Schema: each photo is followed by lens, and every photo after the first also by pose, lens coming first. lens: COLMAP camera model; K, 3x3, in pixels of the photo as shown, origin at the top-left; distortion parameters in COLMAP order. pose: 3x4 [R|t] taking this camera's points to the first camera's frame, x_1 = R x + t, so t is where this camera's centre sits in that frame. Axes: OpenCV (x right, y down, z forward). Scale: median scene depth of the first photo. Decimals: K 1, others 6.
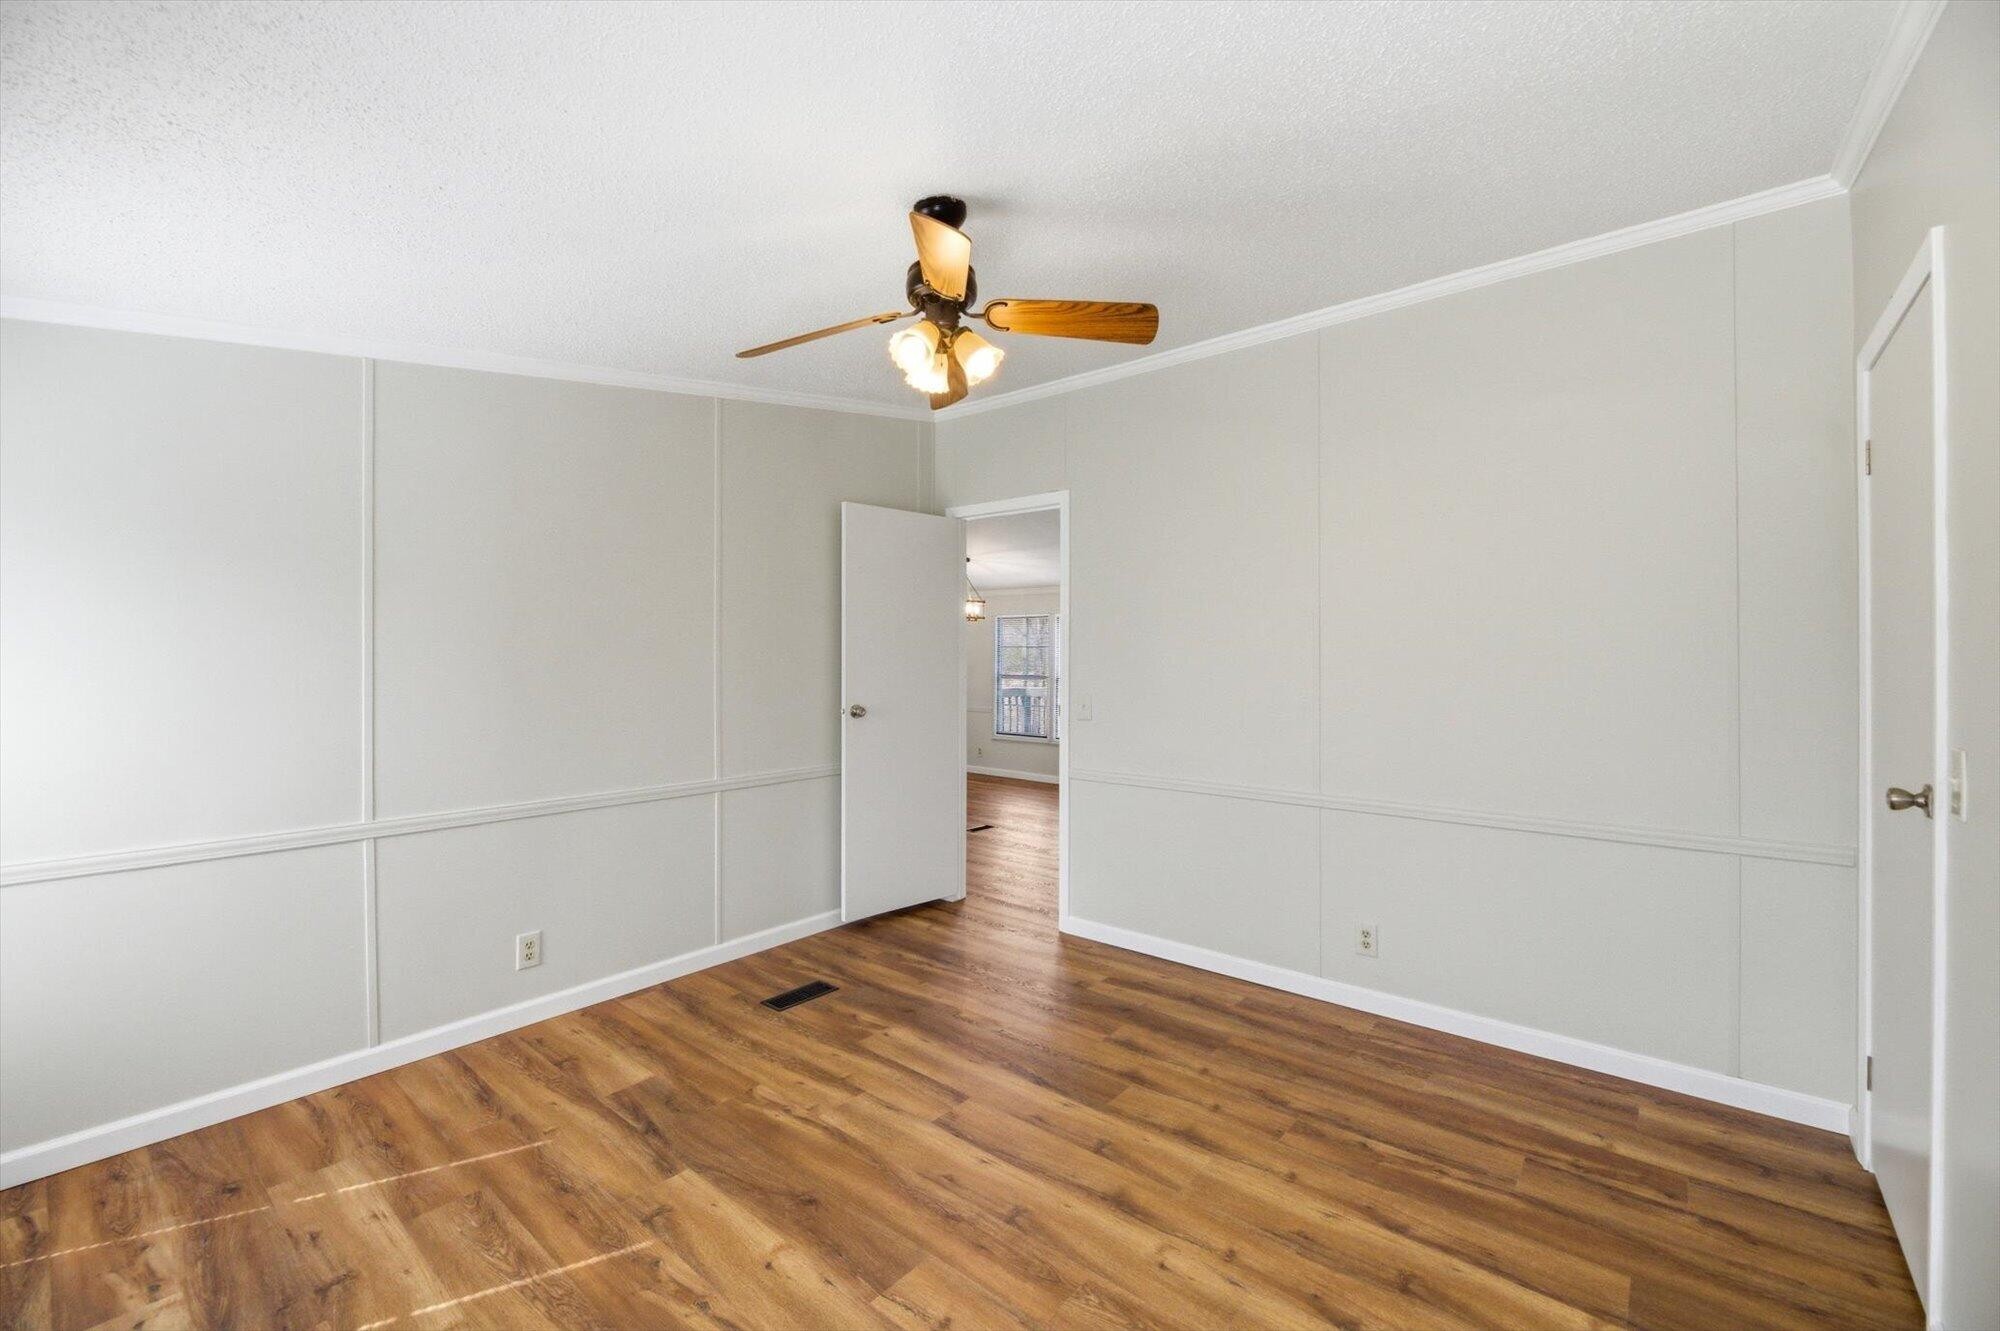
lens RADIAL K [[844.3, 0, 1000.0], [0, 844.3, 665.5], [0, 0, 1]] dist [-0.001012, -0.000044]
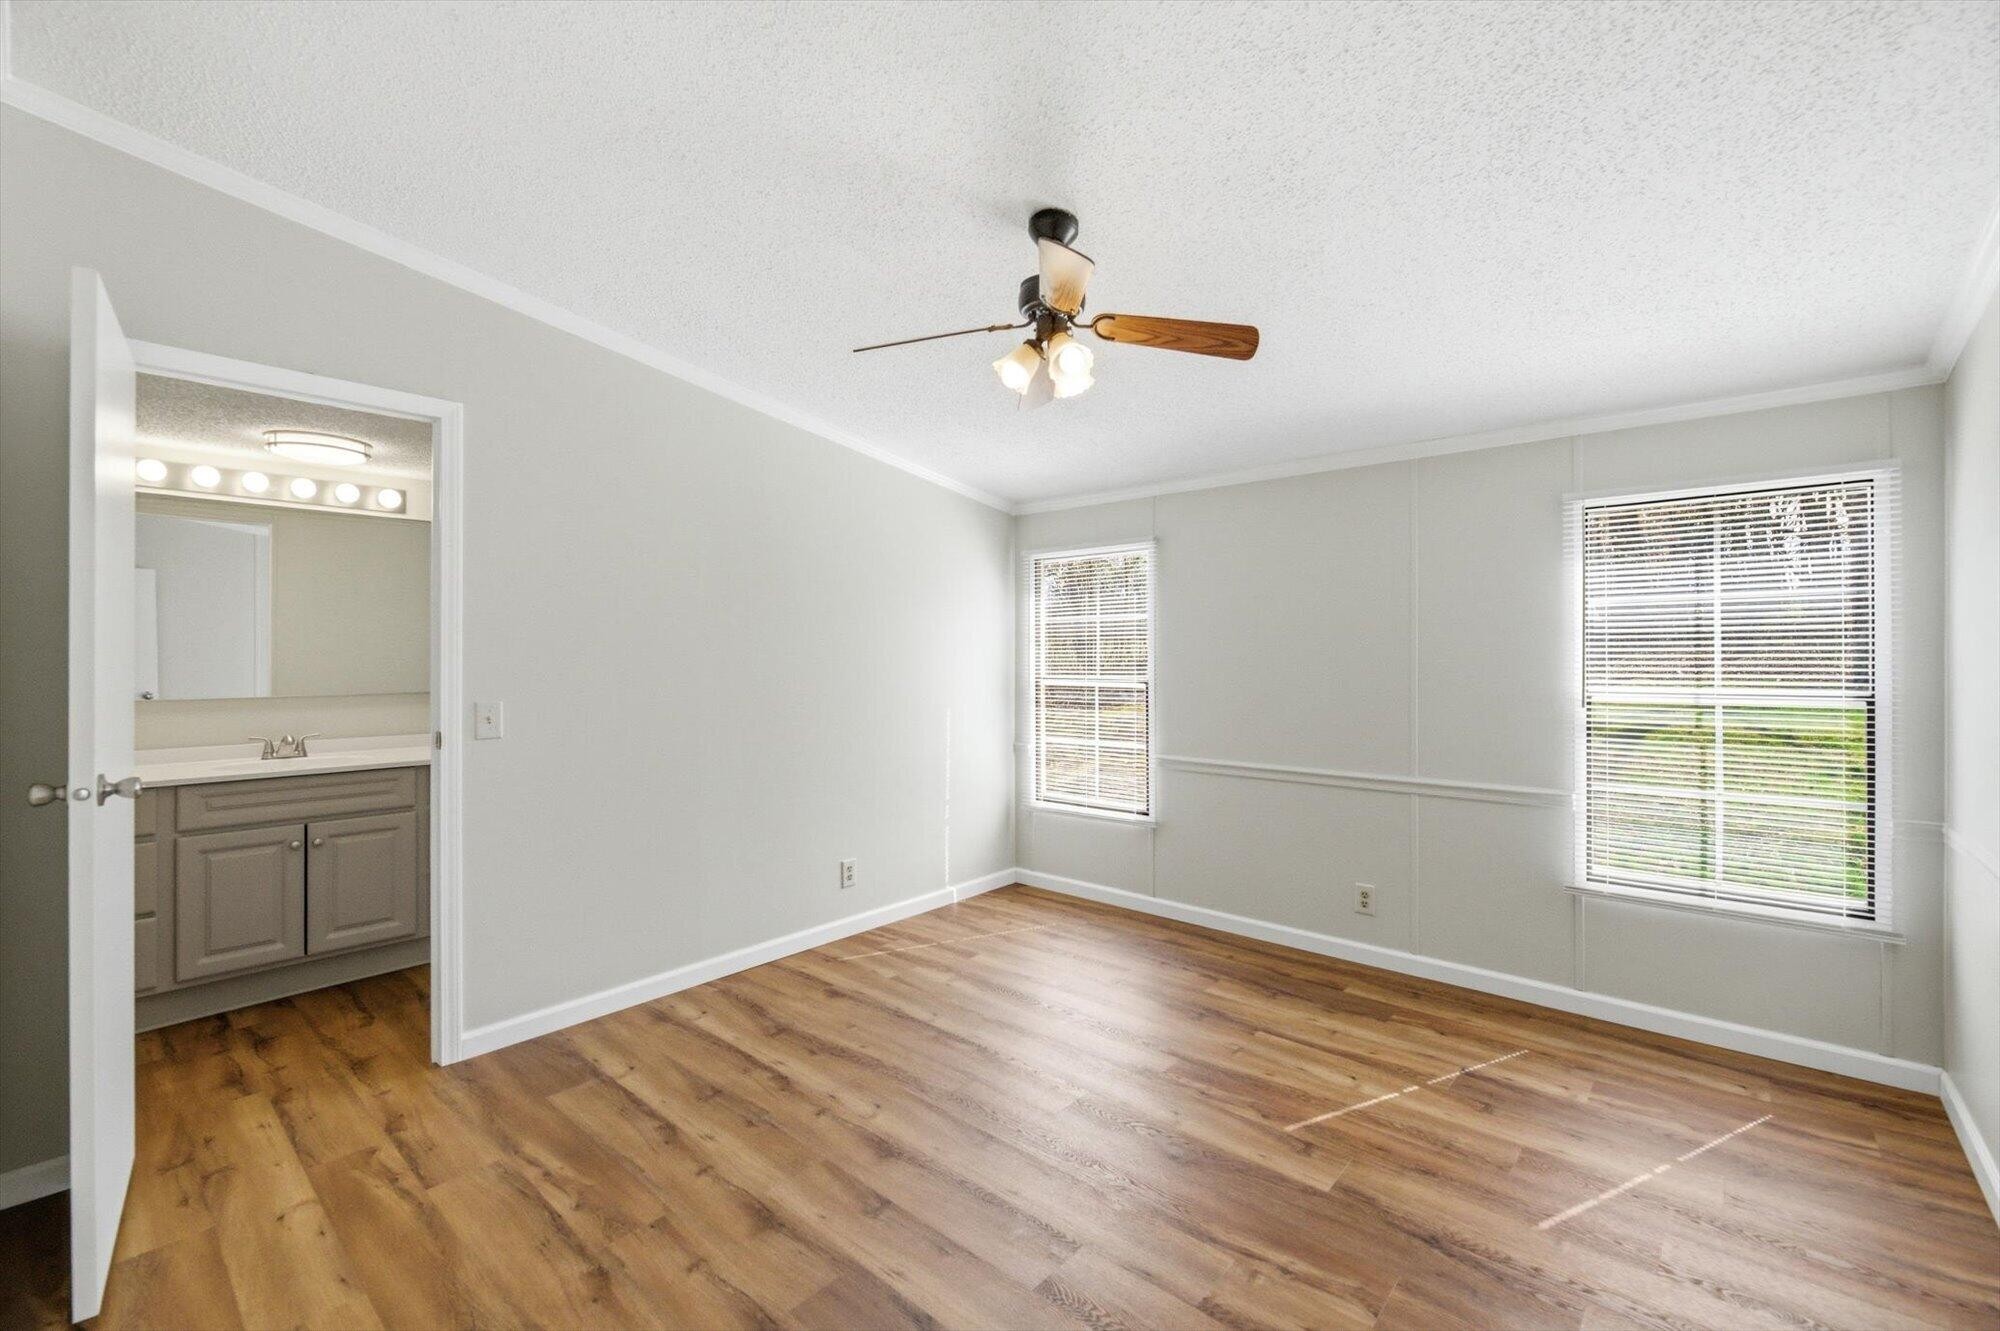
lens RADIAL K [[844.3, 0, 1000.0], [0, 844.3, 665.5], [0, 0, 1]] dist [-0.001012, -0.000044]
pose [[-0.999600, -0.000362, 0.028276, -0.031705], [0.000063, 0.999887, 0.015052, -0.004376], [-0.028279, 0.015048, -0.999487, 2.004588]]
